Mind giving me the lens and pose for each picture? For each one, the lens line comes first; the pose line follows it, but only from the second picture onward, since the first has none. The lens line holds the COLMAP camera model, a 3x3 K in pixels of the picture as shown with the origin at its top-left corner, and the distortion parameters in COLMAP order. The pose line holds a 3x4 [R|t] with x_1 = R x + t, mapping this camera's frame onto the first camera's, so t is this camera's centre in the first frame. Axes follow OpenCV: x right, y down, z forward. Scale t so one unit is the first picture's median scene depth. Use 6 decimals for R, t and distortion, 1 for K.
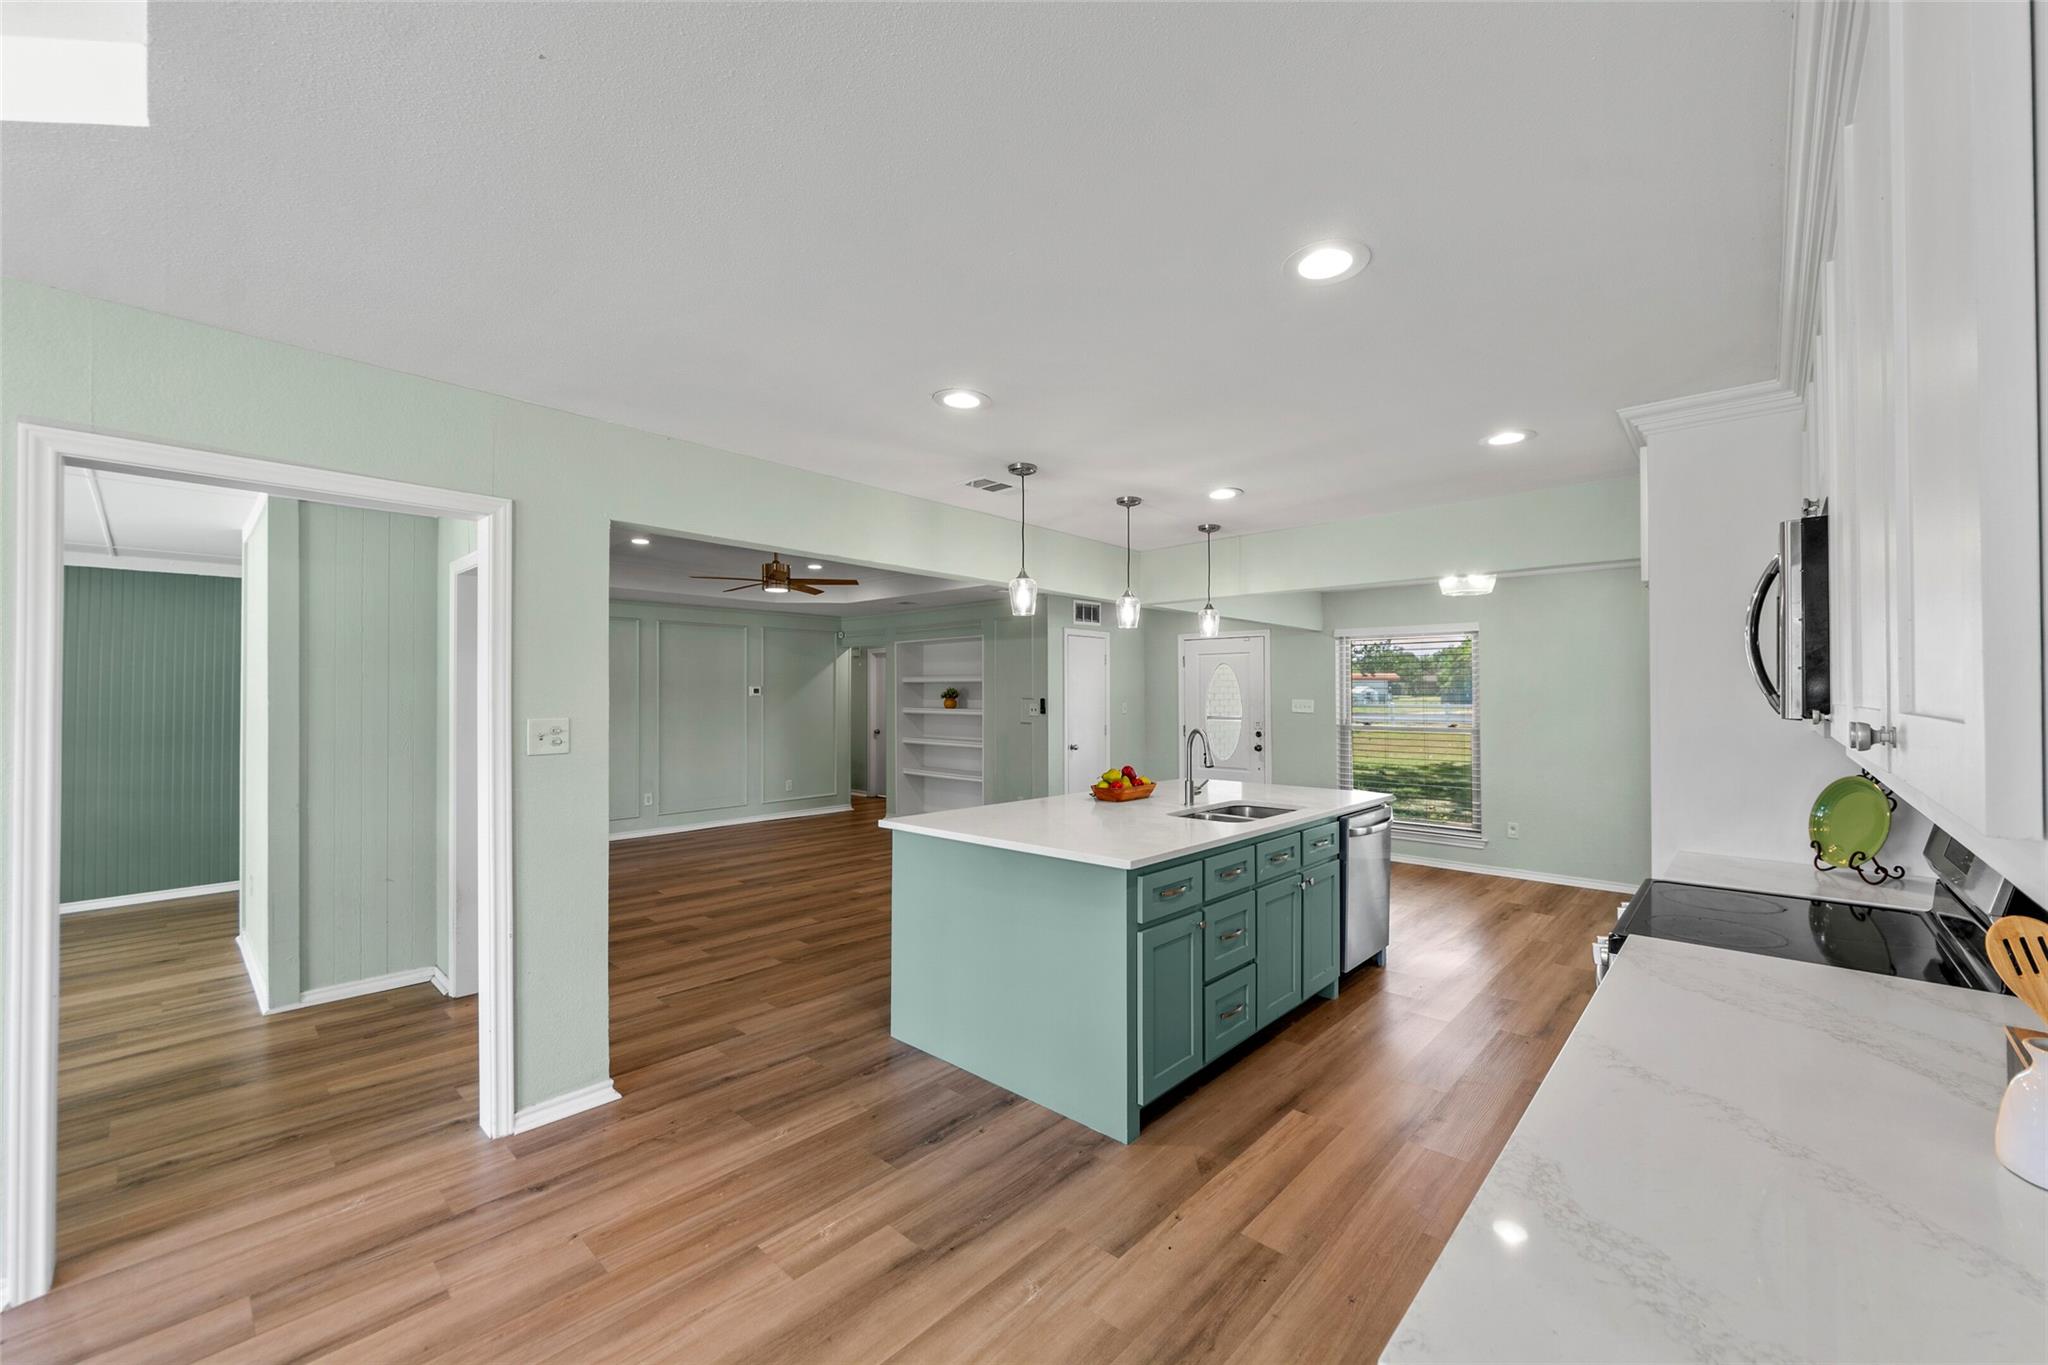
lens RADIAL K [[797.6, 0, 1034.7], [0, 797.6, 687.8], [0, 0, 1]] dist [0.011614, -0.007146]
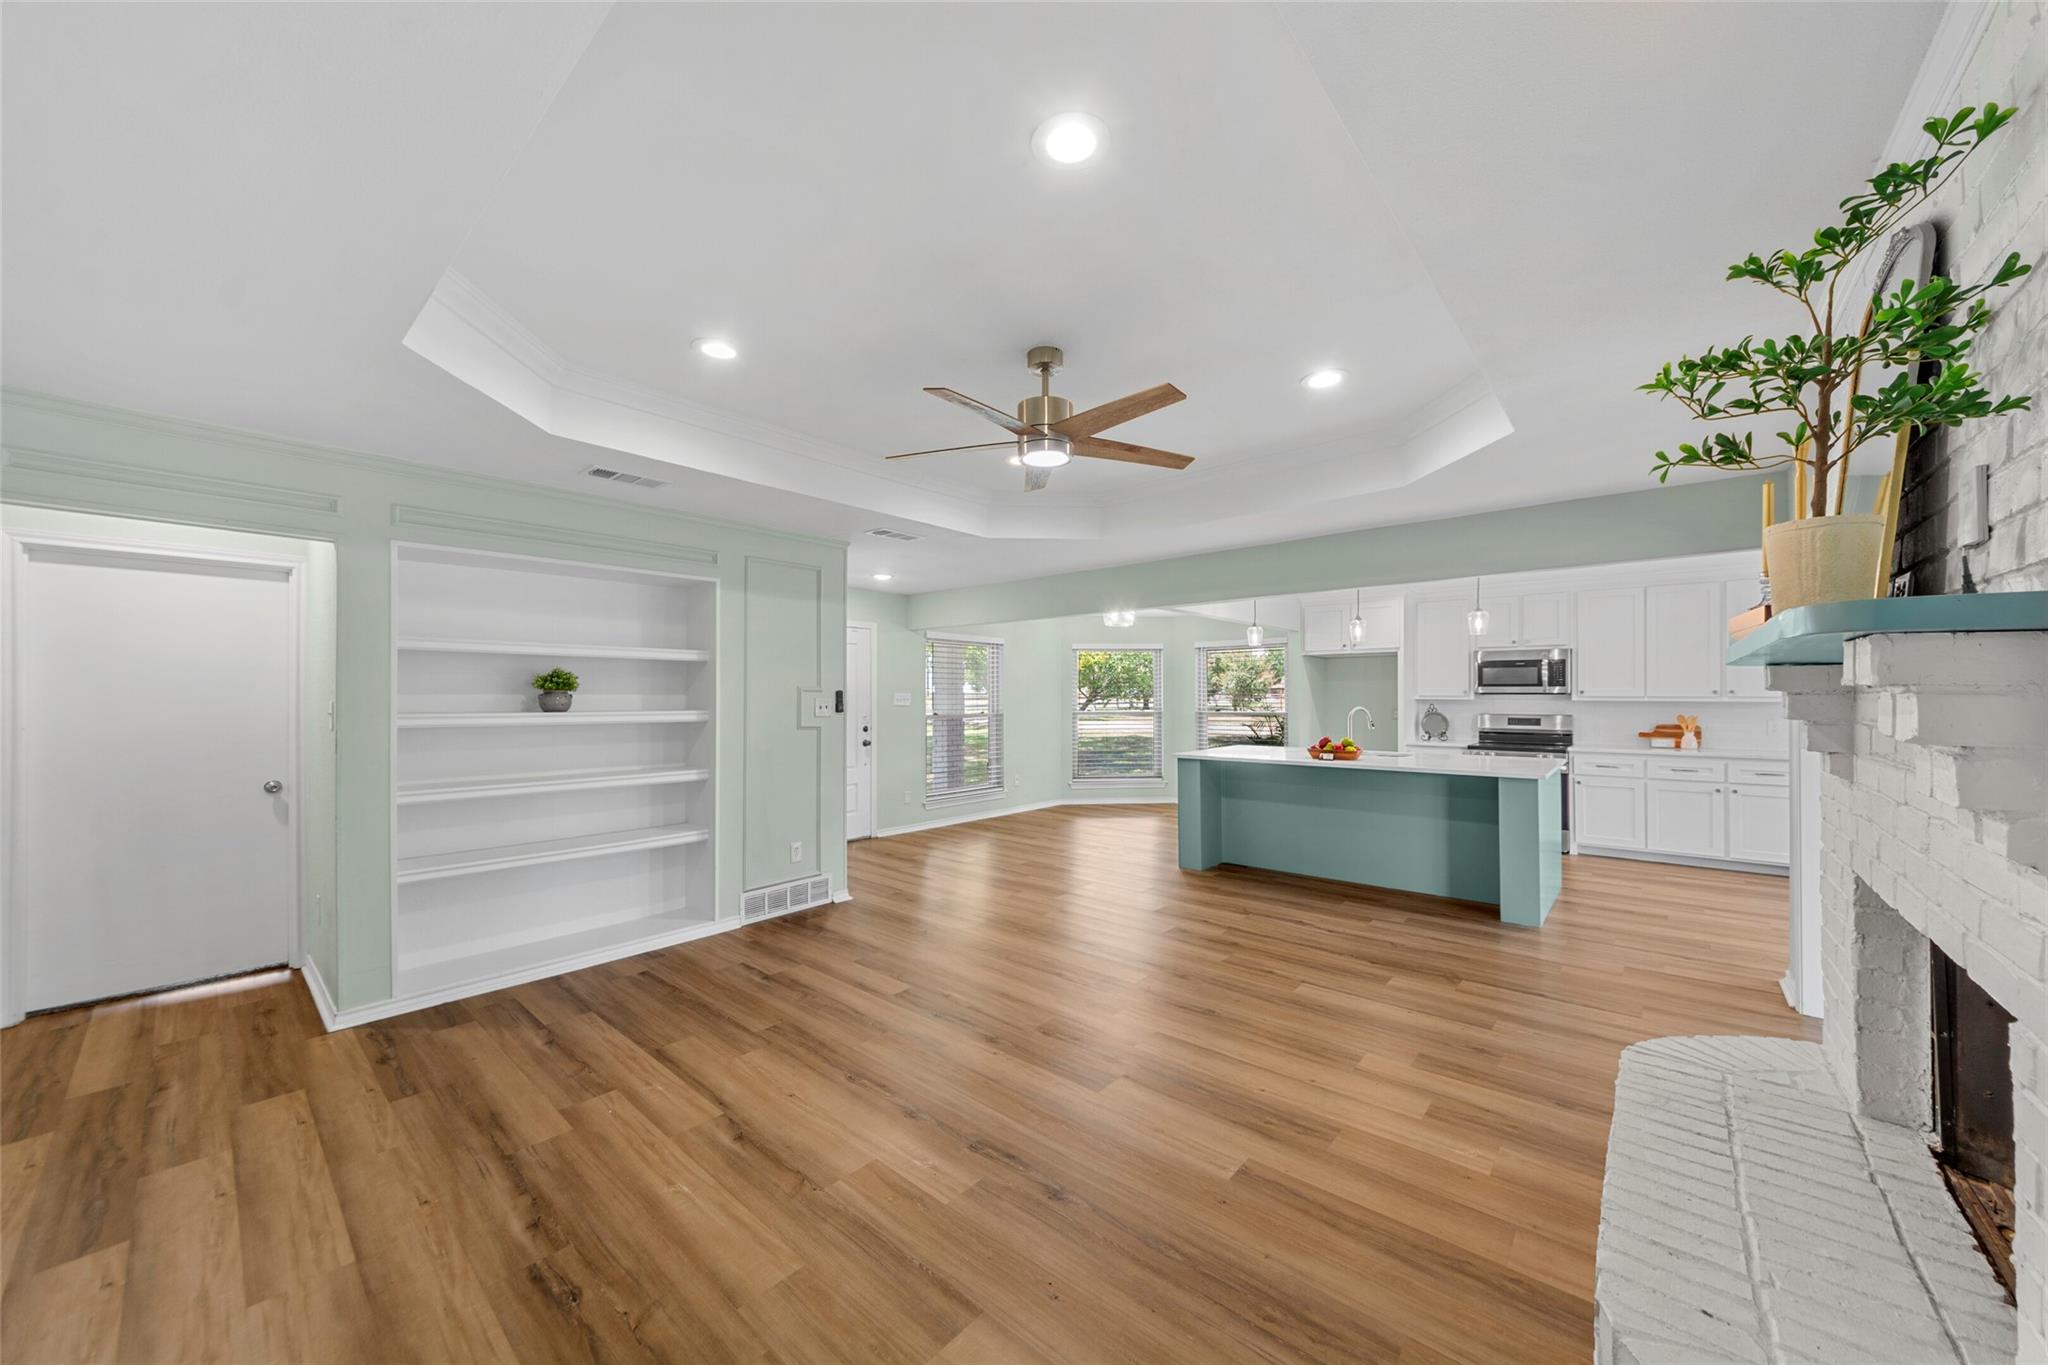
lens RADIAL K [[729.0, 0, 1026.1], [0, 729.0, 690.7], [0, 0, 1]] dist [-0.001599, -0.000095]
pose [[-0.025503, 0.005305, 0.999661, -1.118887], [-0.008247, 0.999951, -0.005517, 0.027187], [-0.999641, -0.008384, -0.025458, 1.507249]]
